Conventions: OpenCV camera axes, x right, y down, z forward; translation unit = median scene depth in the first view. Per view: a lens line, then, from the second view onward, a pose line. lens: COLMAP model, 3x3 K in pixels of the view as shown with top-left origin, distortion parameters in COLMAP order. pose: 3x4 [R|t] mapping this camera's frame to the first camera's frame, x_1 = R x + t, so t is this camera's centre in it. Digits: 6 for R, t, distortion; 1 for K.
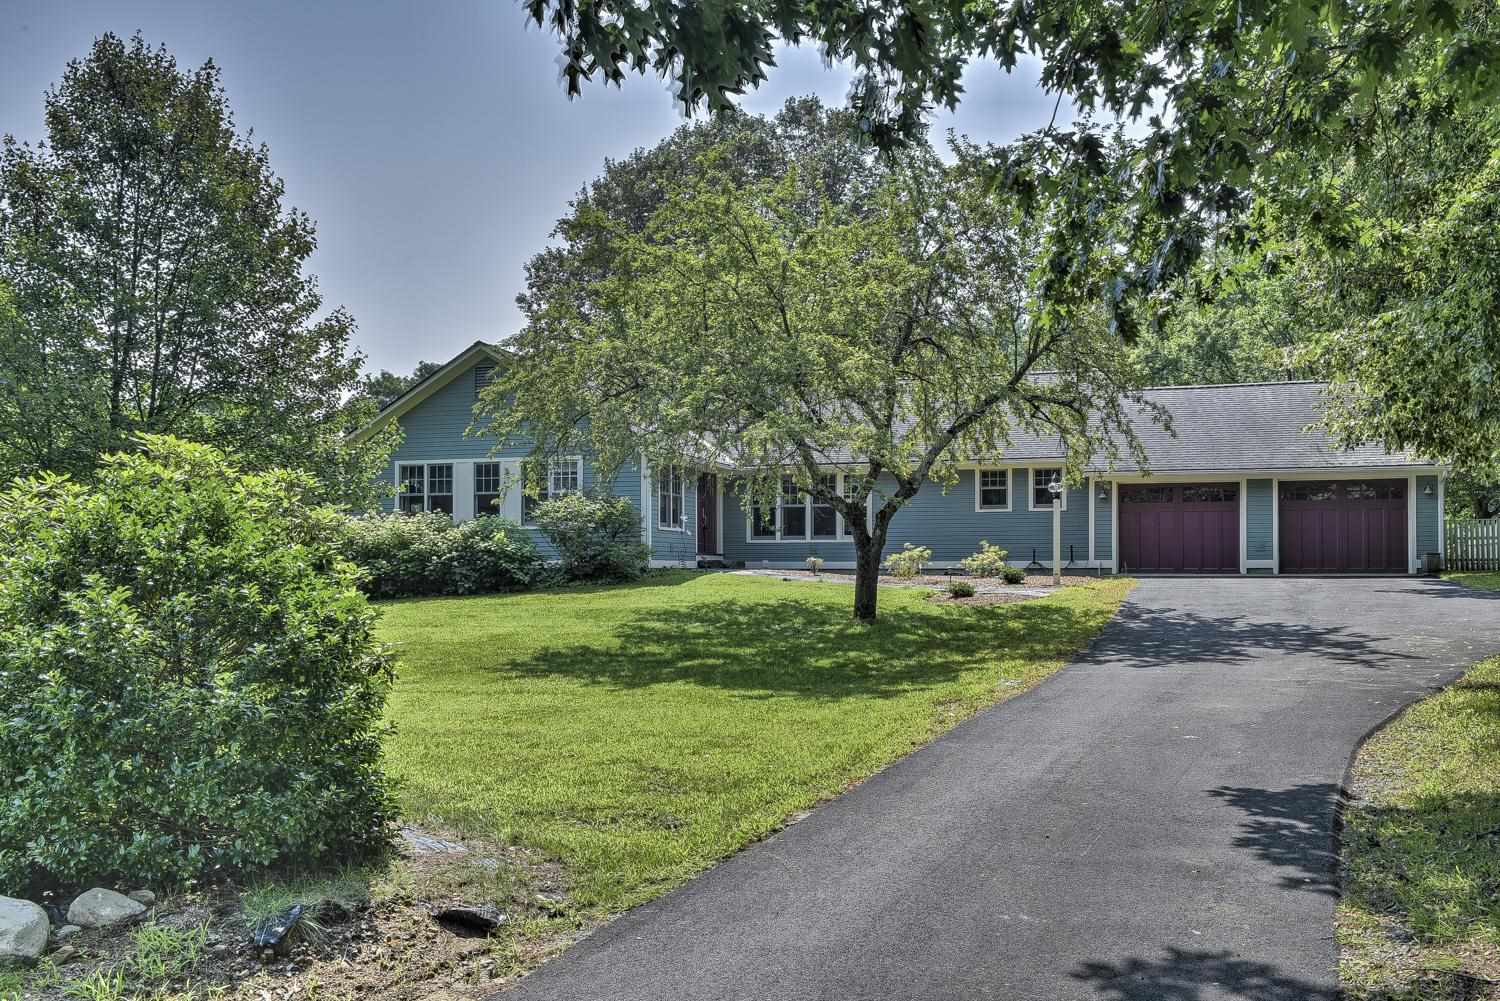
lens RADIAL K [[1405.1, 0, 750.5], [0, 1405.1, 503.2], [0, 0, 1]] dist [0.009661, 0.000000]
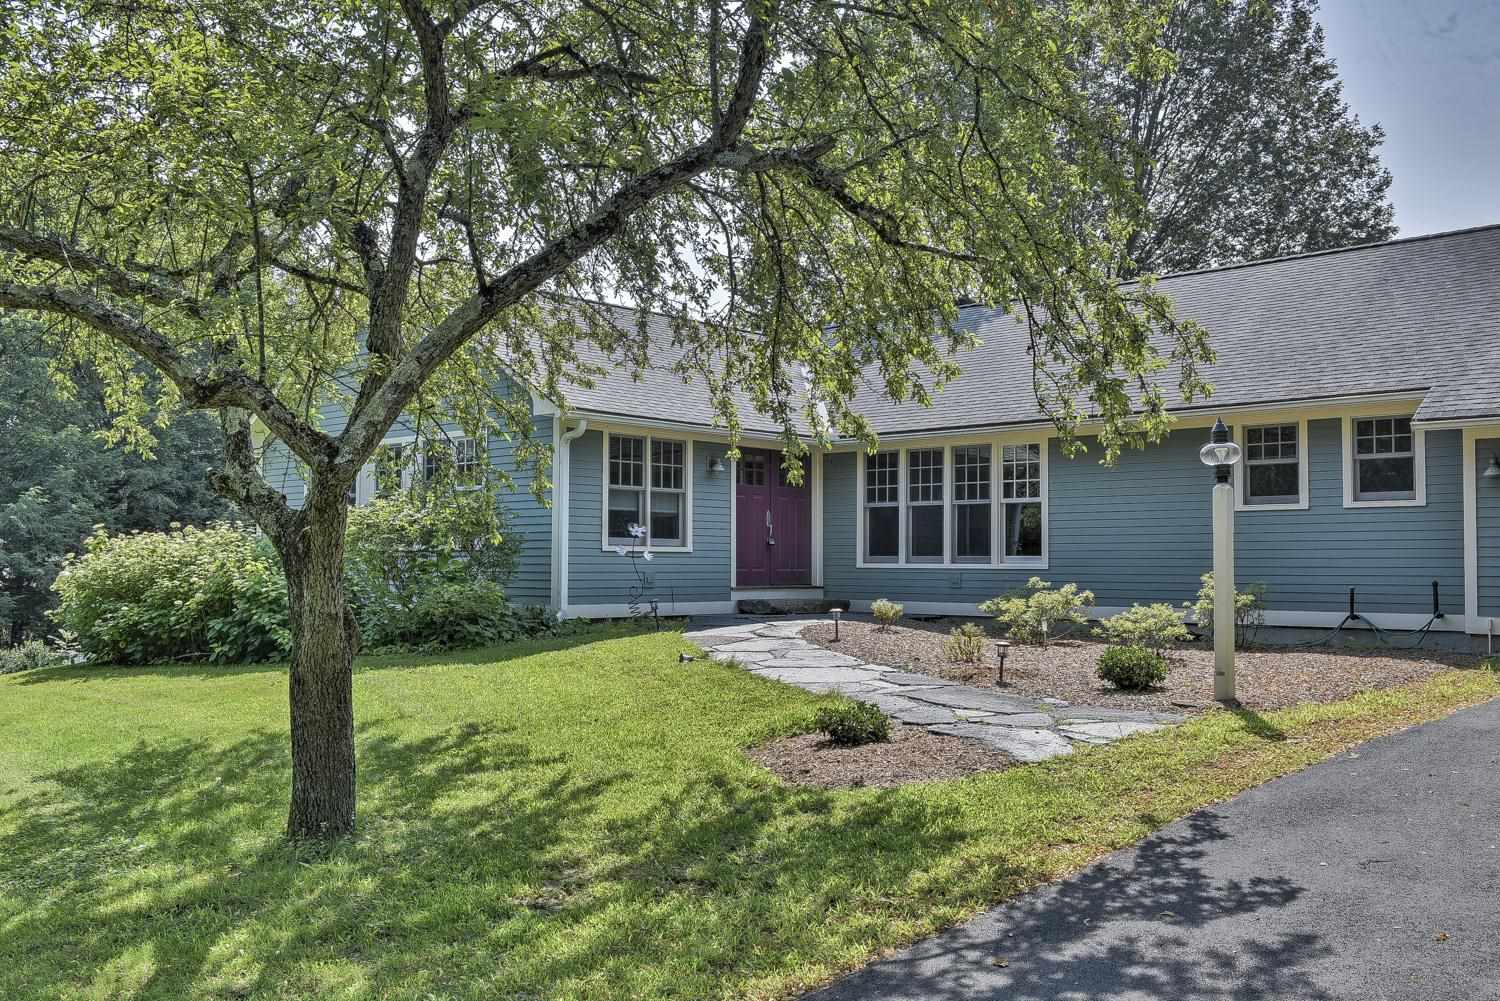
lens RADIAL K [[1405.1, 0, 749.4], [0, 1405.1, 503.0], [0, 0, 1]] dist [0.009661, 0.000000]
pose [[0.901063, -0.014242, -0.433454, 0.222715], [0.015194, 0.999884, -0.001268, 0.001414], [0.433422, -0.005443, 0.901175, 0.483122]]
